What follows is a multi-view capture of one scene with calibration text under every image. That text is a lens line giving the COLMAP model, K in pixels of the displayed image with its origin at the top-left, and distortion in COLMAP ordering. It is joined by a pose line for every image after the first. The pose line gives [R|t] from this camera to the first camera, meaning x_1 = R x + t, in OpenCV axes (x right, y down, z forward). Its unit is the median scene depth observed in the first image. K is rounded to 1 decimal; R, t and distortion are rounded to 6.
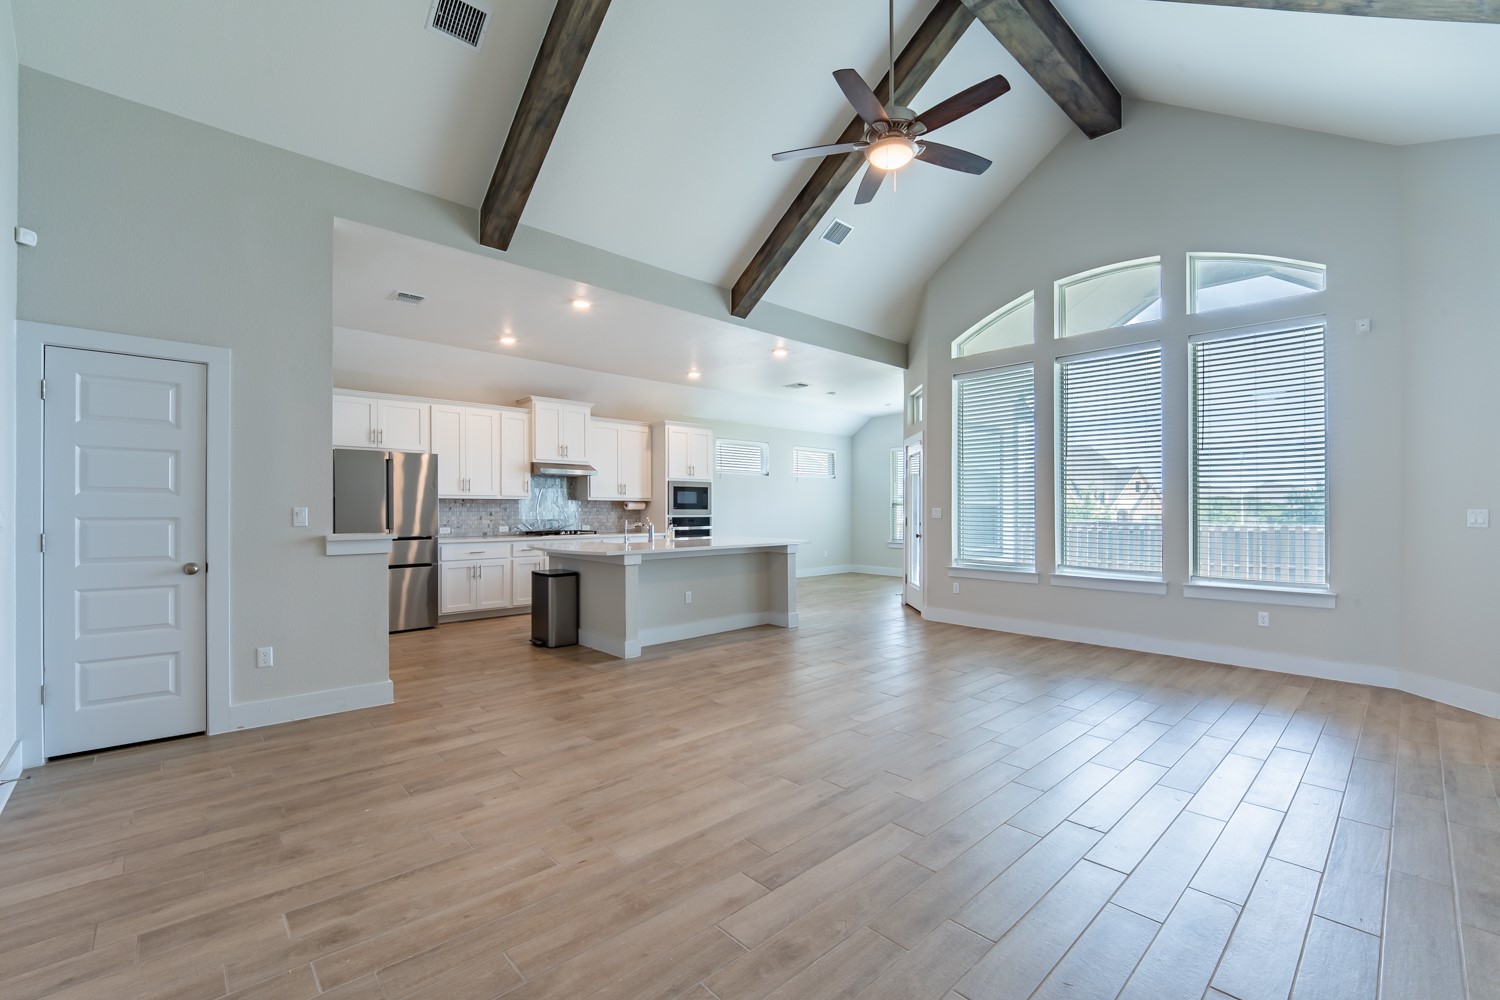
lens RADIAL K [[637.2, 0, 781.6], [0, 637.2, 522.9], [0, 0, 1]] dist [0.001124, -0.000011]
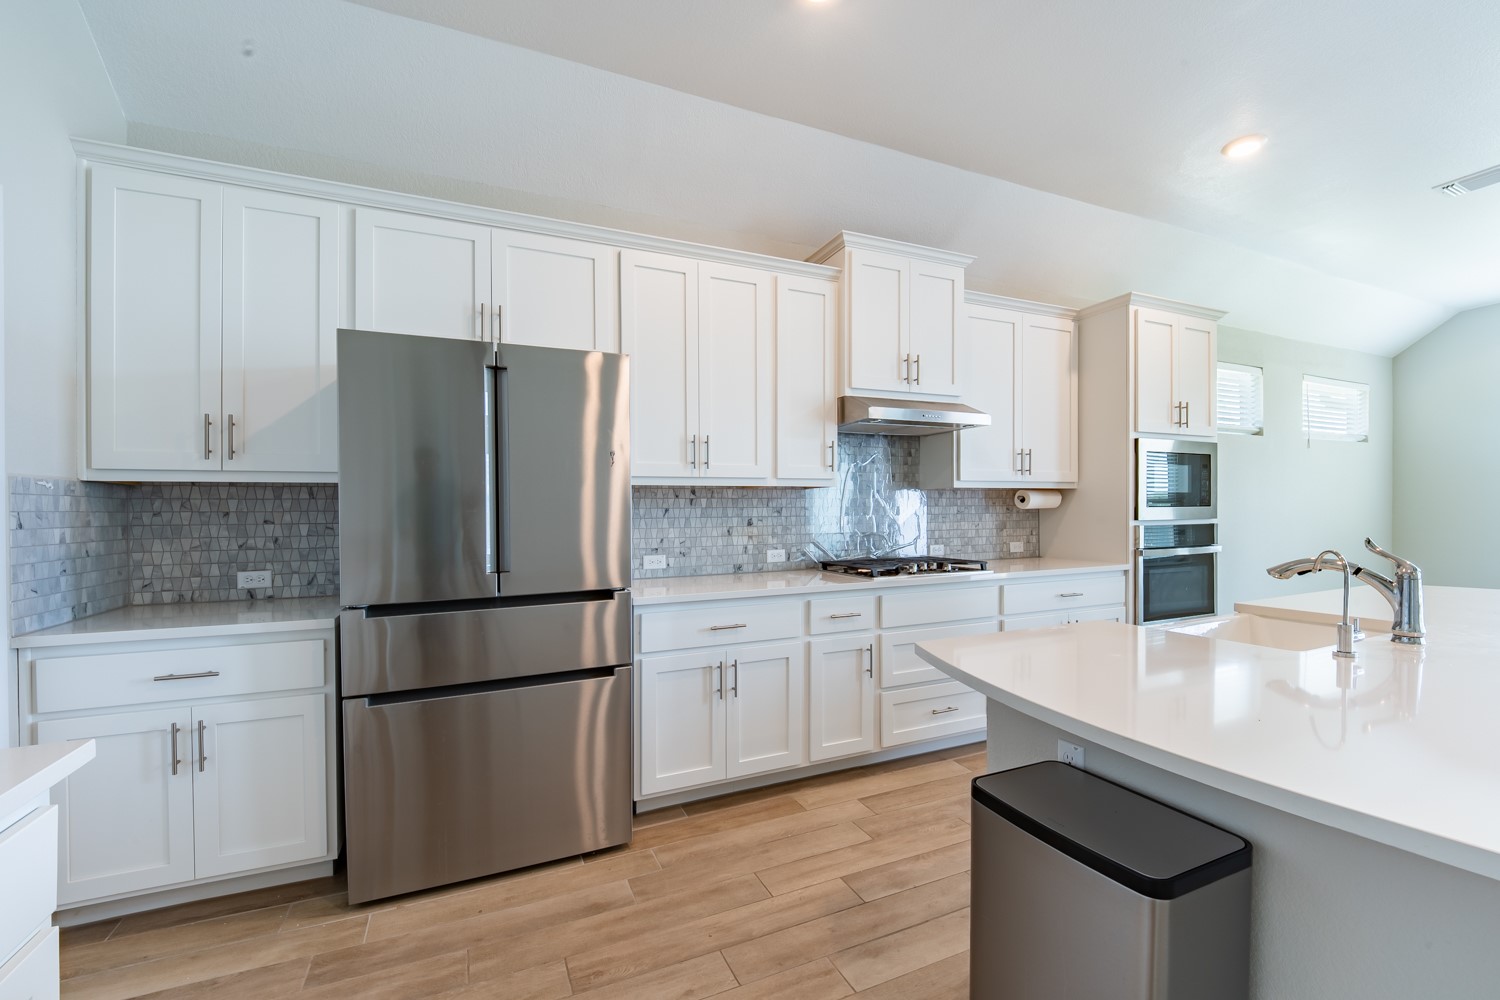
lens RADIAL K [[637.7, 0, 752.0], [0, 637.7, 513.2], [0, 0, 1]] dist [0.001734, 0.000095]
pose [[0.934710, -0.009368, -0.355287, -0.304641], [0.003829, 0.999860, -0.016290, -0.013305], [0.355389, 0.013866, 0.934615, 0.602548]]
